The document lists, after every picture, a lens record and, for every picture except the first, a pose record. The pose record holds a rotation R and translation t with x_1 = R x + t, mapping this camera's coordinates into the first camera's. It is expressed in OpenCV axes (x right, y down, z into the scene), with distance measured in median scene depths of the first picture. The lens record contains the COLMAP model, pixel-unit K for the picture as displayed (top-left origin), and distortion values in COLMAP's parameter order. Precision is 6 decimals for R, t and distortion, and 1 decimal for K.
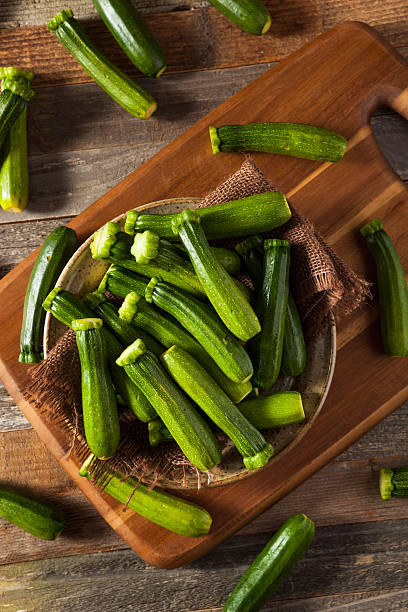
lens RADIAL K [[1177.5, 0, 204.0], [0, 1177.5, 306.0], [0, 0, 1]] dist [0.323749, 0.196056]
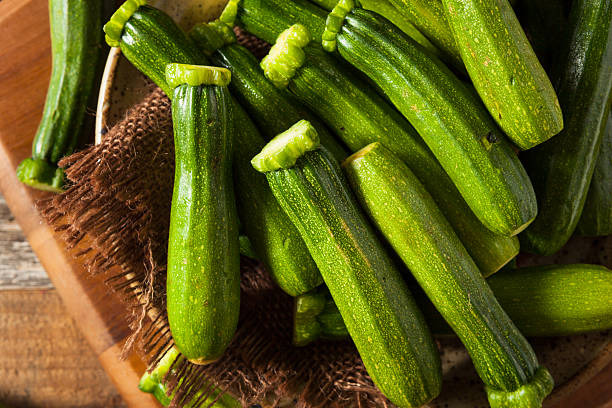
lens RADIAL K [[1211.3, 0, 306.0], [0, 1211.3, 204.0], [0, 0, 1]] dist [0.384524, 0.364082]
pose [[0.991766, 0.109075, 0.067110, -0.081651], [-0.108963, 0.994031, -0.005346, 0.062657], [-0.067292, -0.002010, 0.997731, 0.500120]]
